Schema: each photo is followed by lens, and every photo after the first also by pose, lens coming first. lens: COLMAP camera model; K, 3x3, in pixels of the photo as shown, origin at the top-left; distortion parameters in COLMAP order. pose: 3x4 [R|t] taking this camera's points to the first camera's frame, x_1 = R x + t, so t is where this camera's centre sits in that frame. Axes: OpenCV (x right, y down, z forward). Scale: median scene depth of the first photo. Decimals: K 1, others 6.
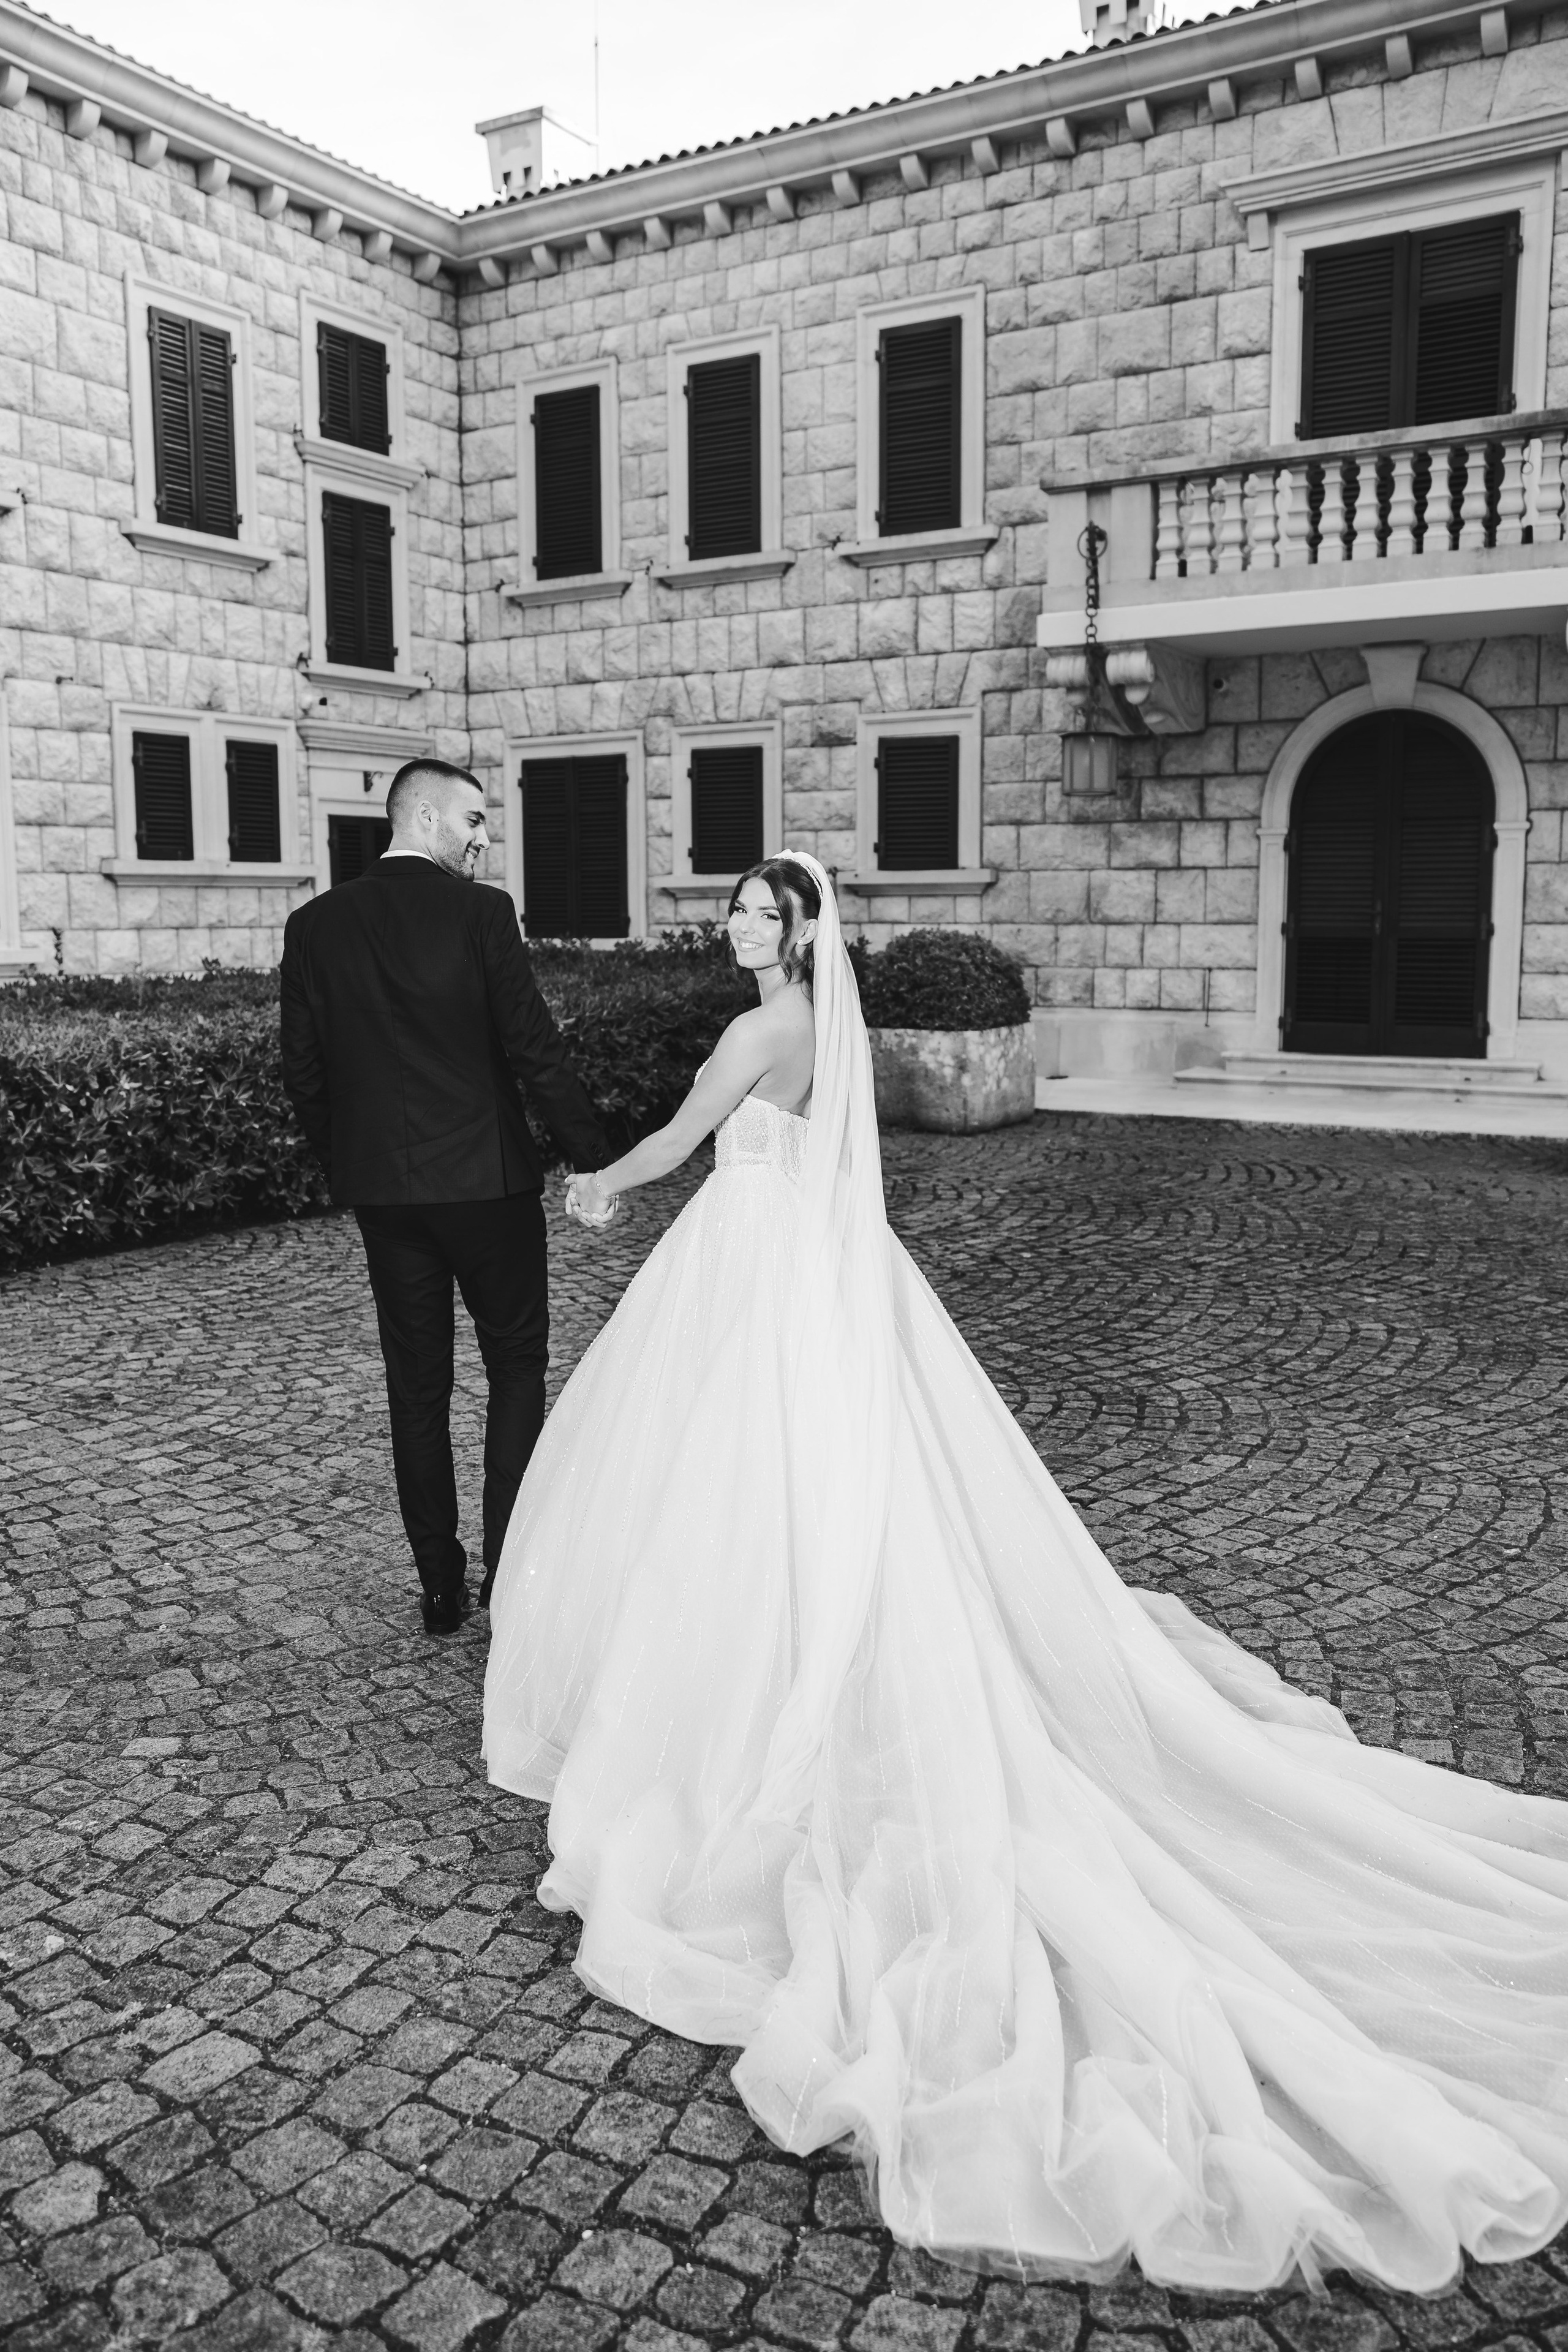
lens RADIAL K [[1857.9, 0, 777.7], [0, 1857.9, 1168.9], [0, 0, 1]] dist [-0.066461, 0.086011]
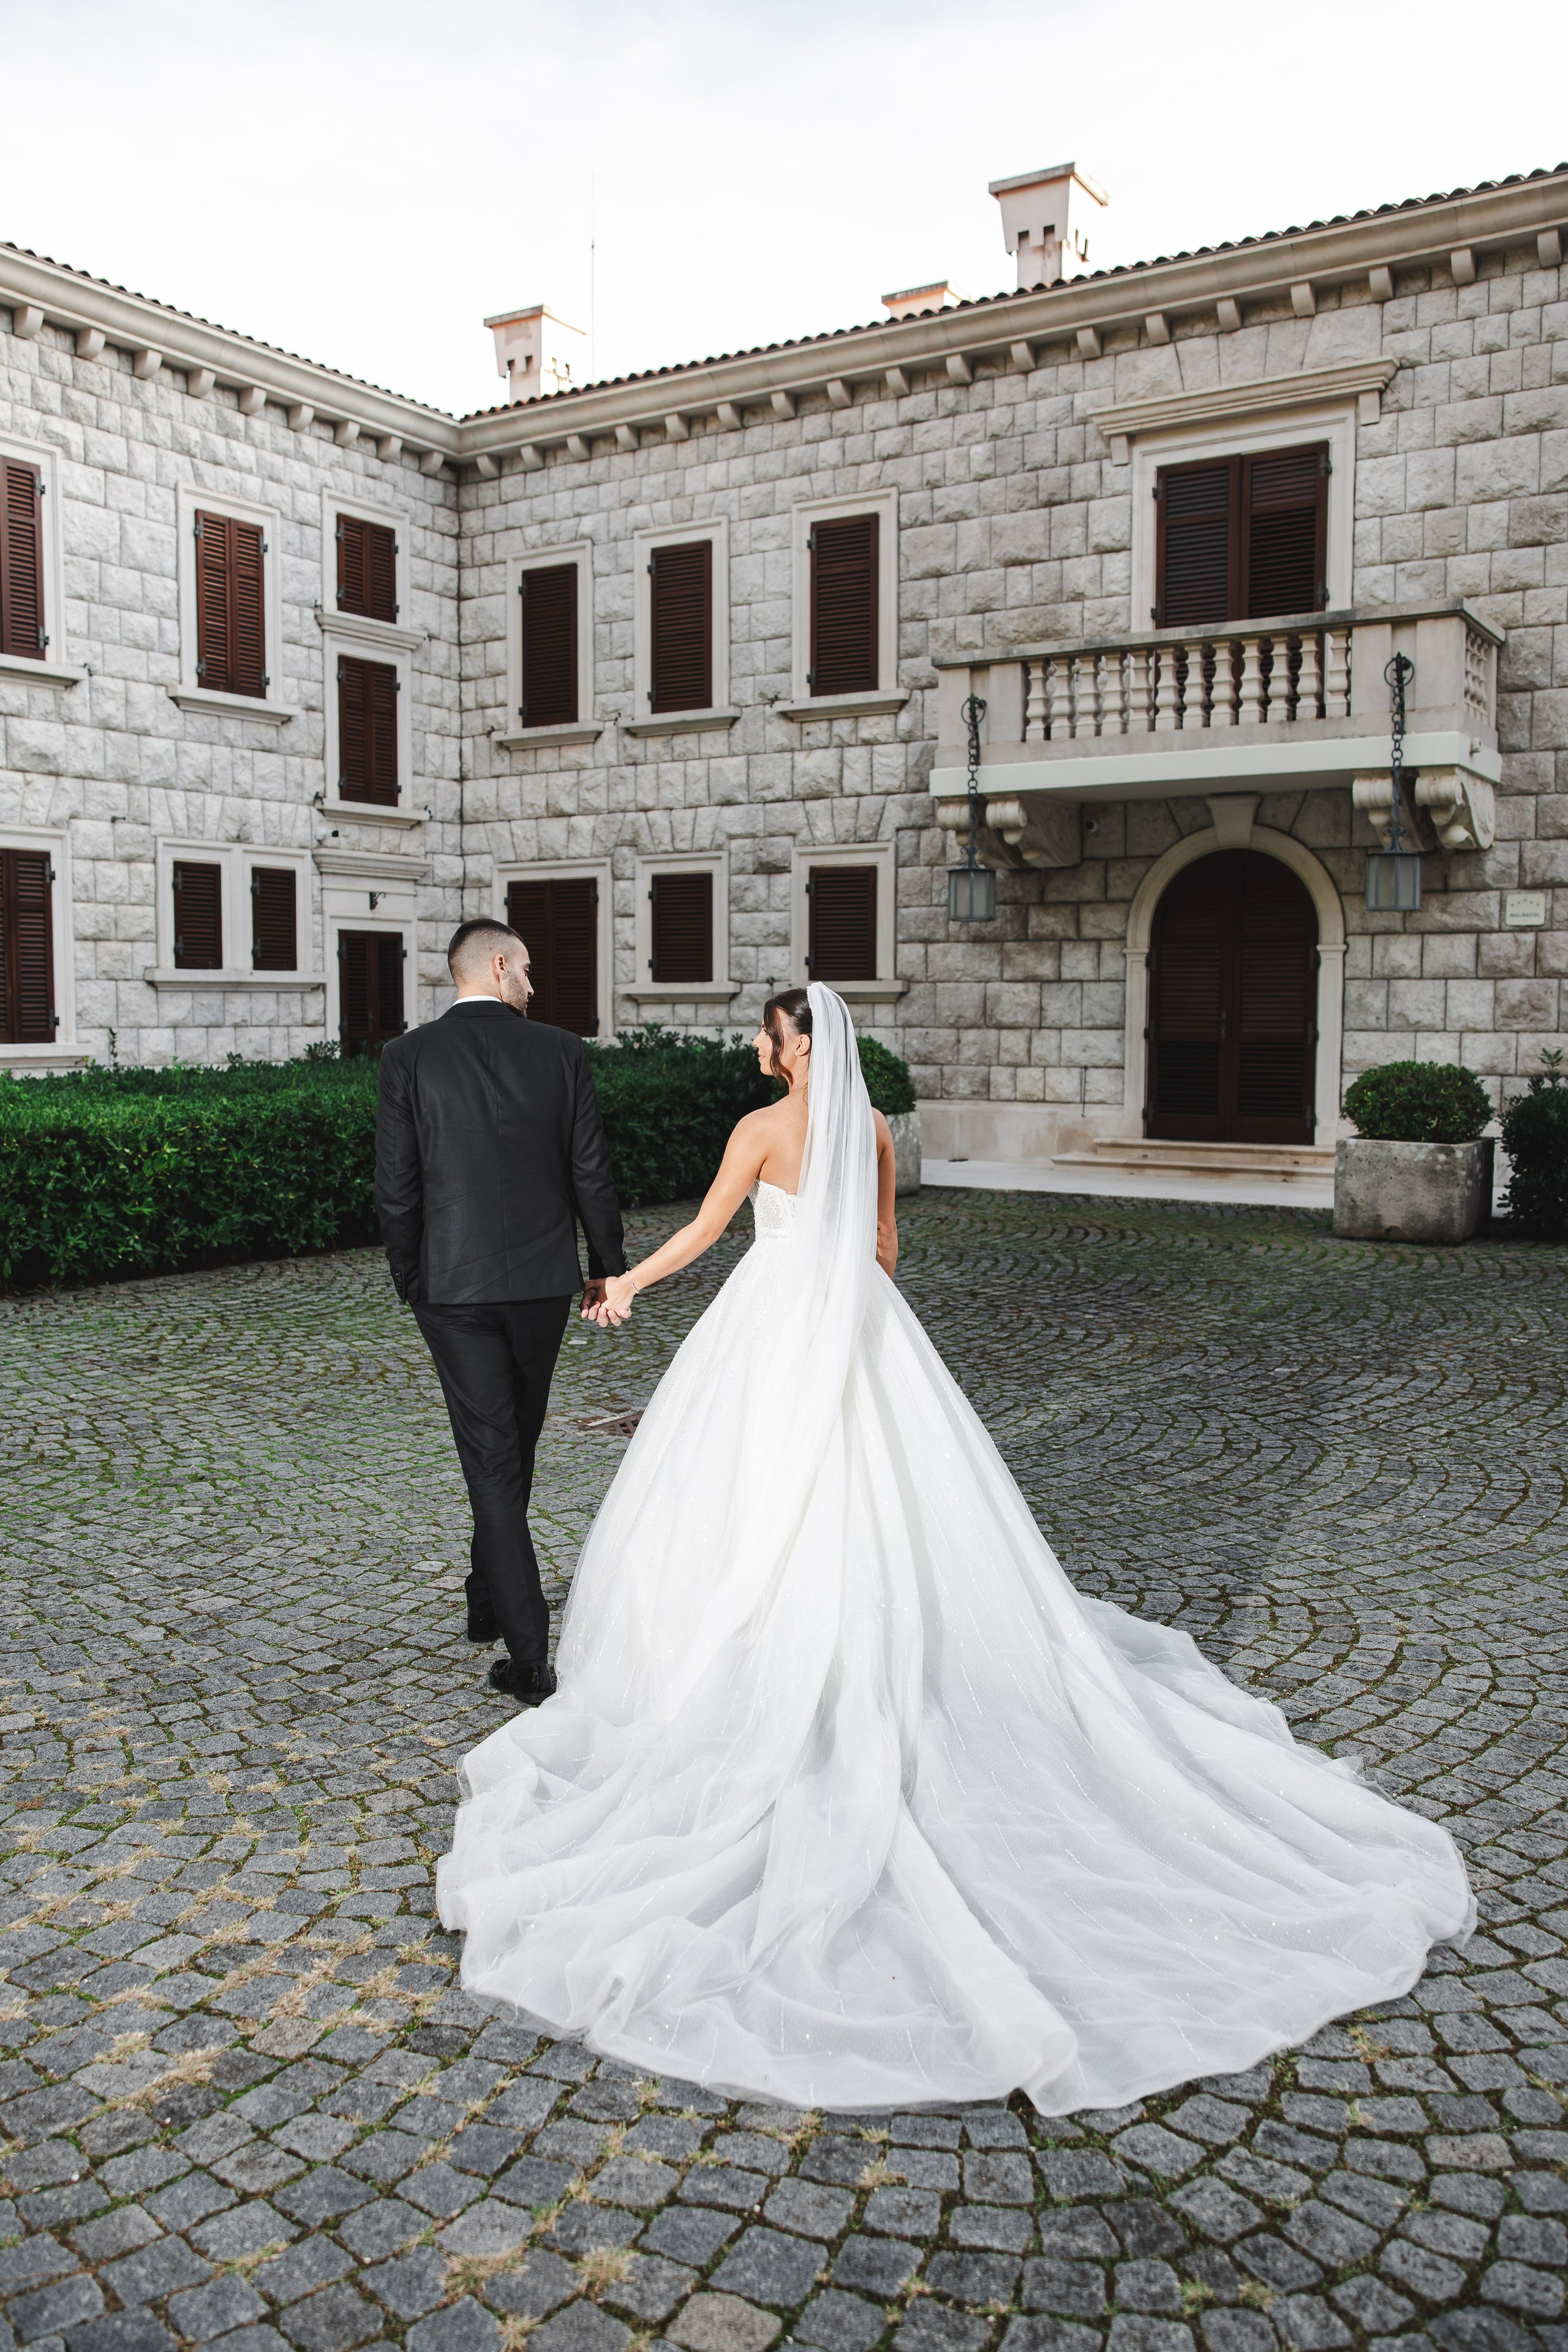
lens RADIAL K [[1881.2, 0, 745.7], [0, 1881.2, 1174.7], [0, 0, 1]] dist [-0.063627, 0.084102]
pose [[0.999481, 0.008551, -0.031057, 0.057219], [-0.010035, 0.998798, -0.047968, 0.018080], [0.030610, 0.048255, 0.998366, -0.181761]]
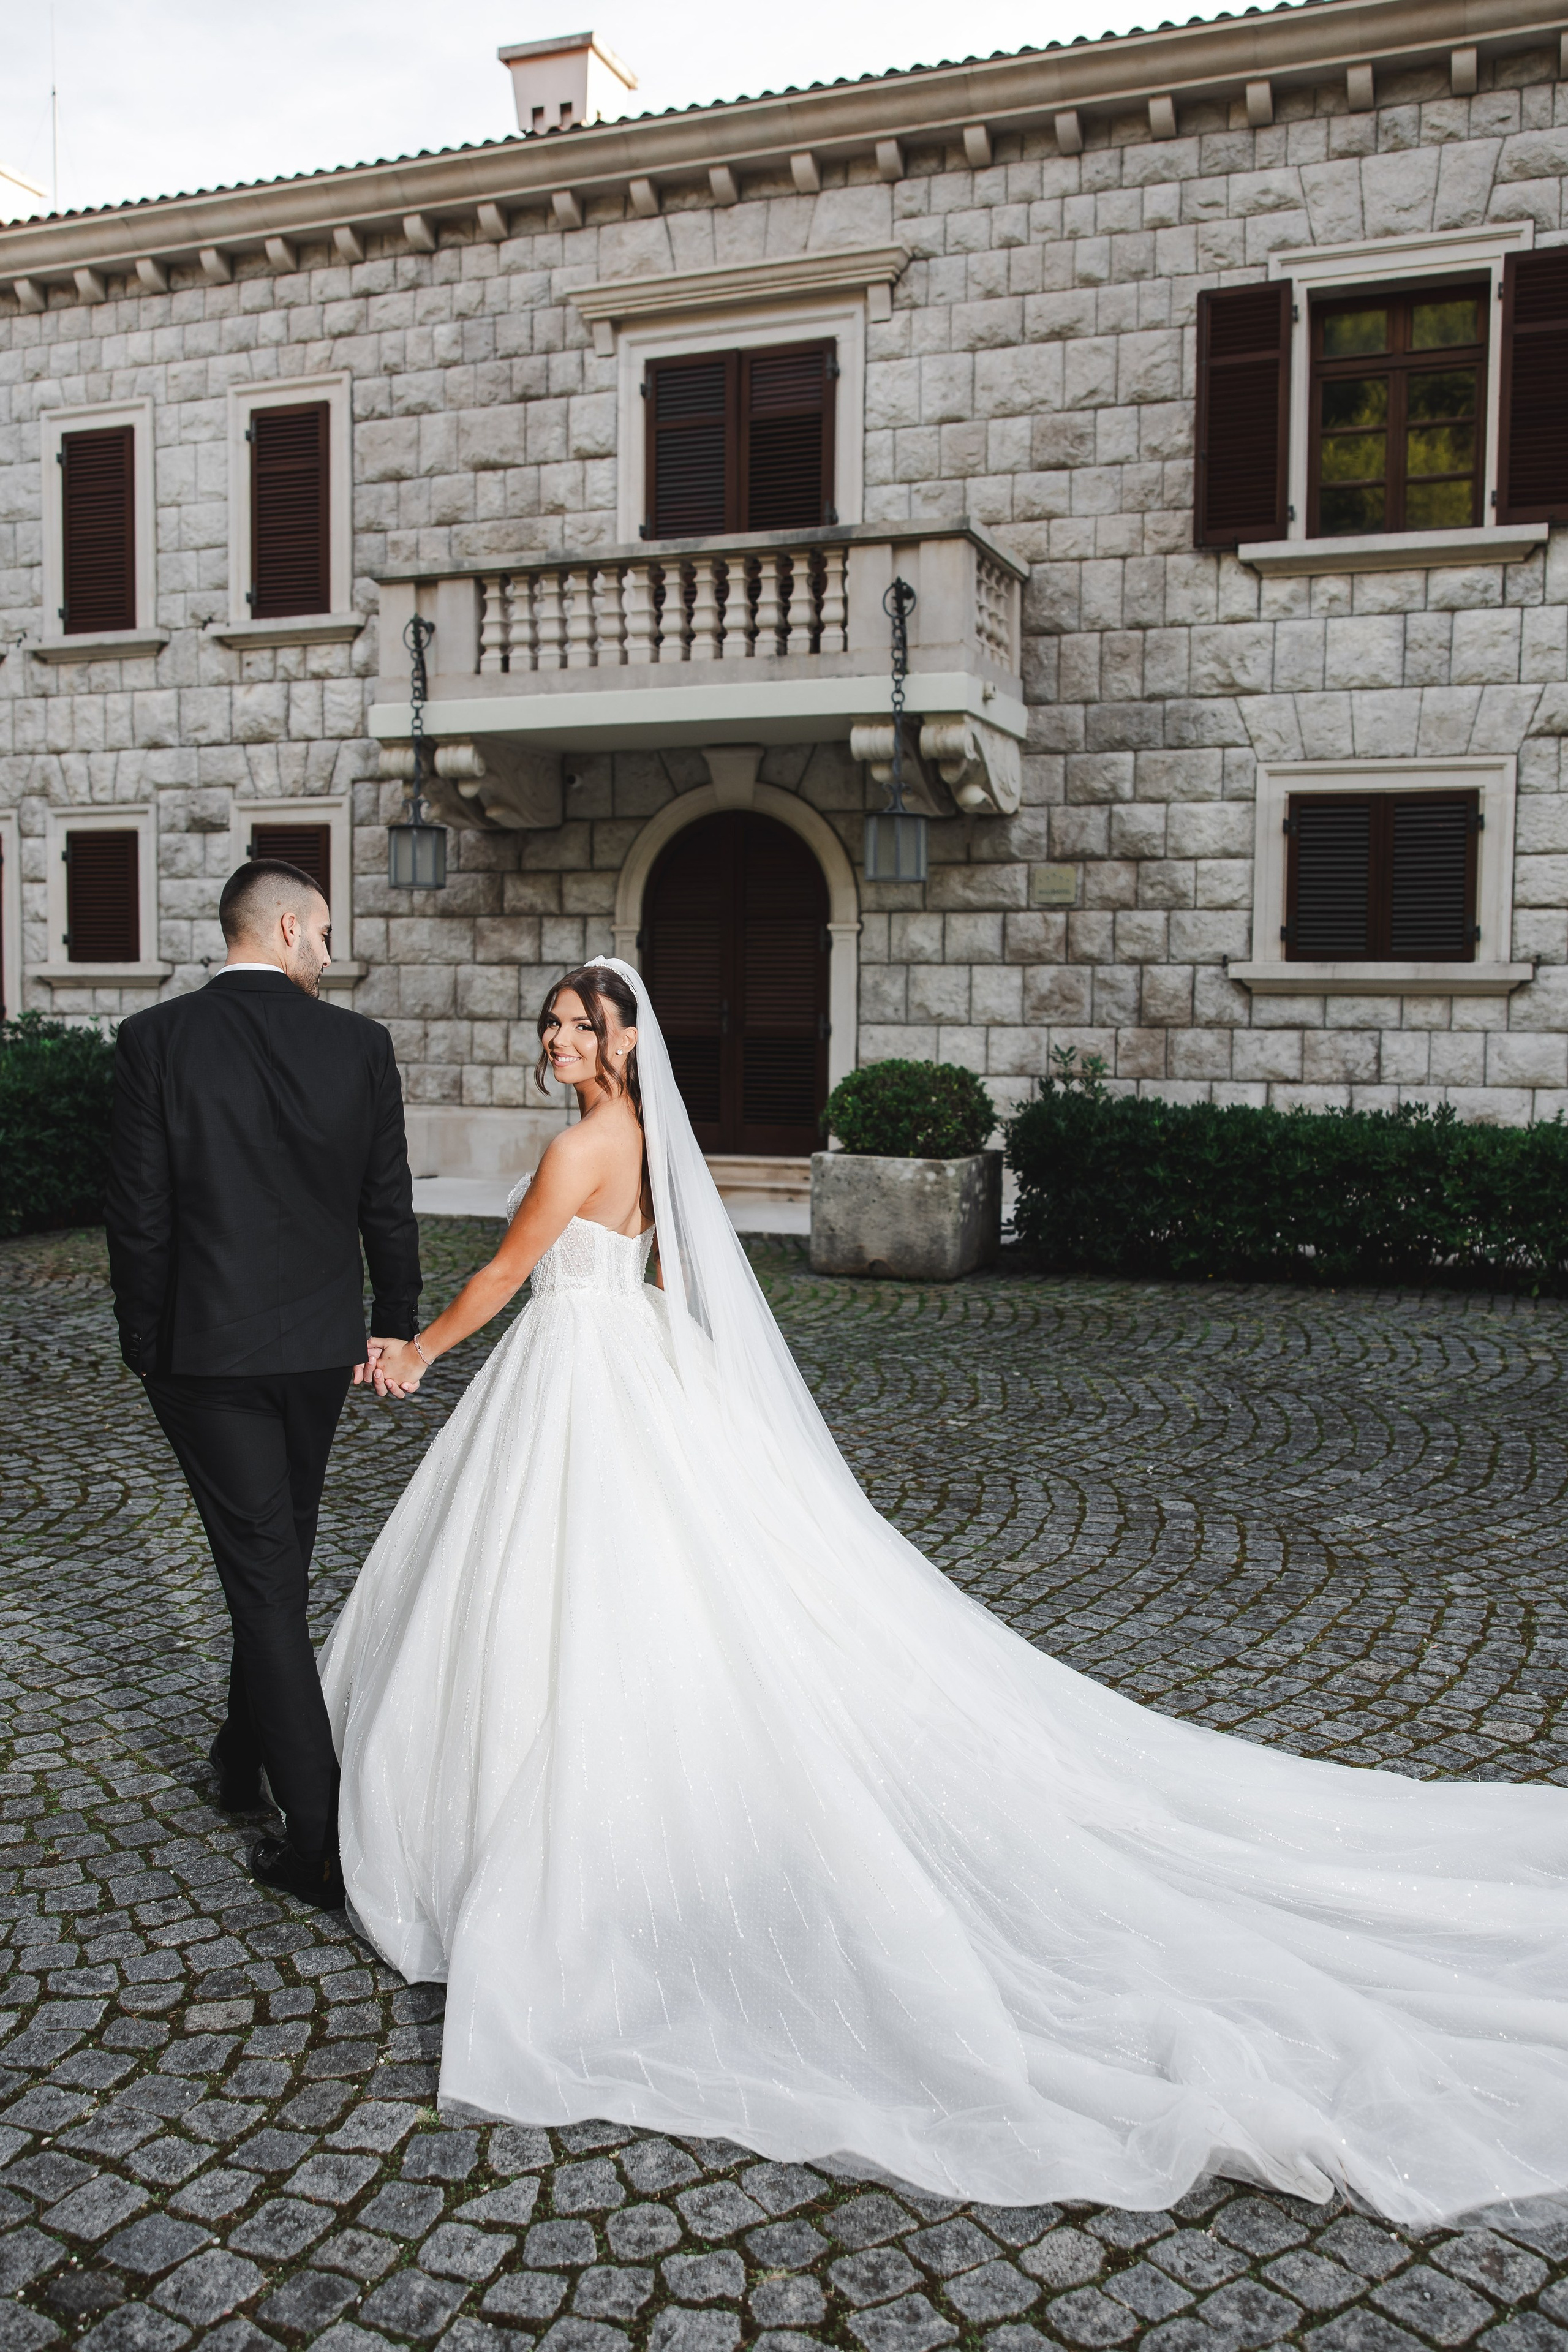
lens RADIAL K [[1964.4, 0, 785.3], [0, 1964.4, 1151.3], [0, 0, 1]] dist [-0.065332, 0.093413]
pose [[0.985091, 0.002533, 0.172015, 0.167015], [0.008230, 0.998053, -0.061828, 0.002080], [-0.171836, 0.062322, 0.983152, -0.039550]]
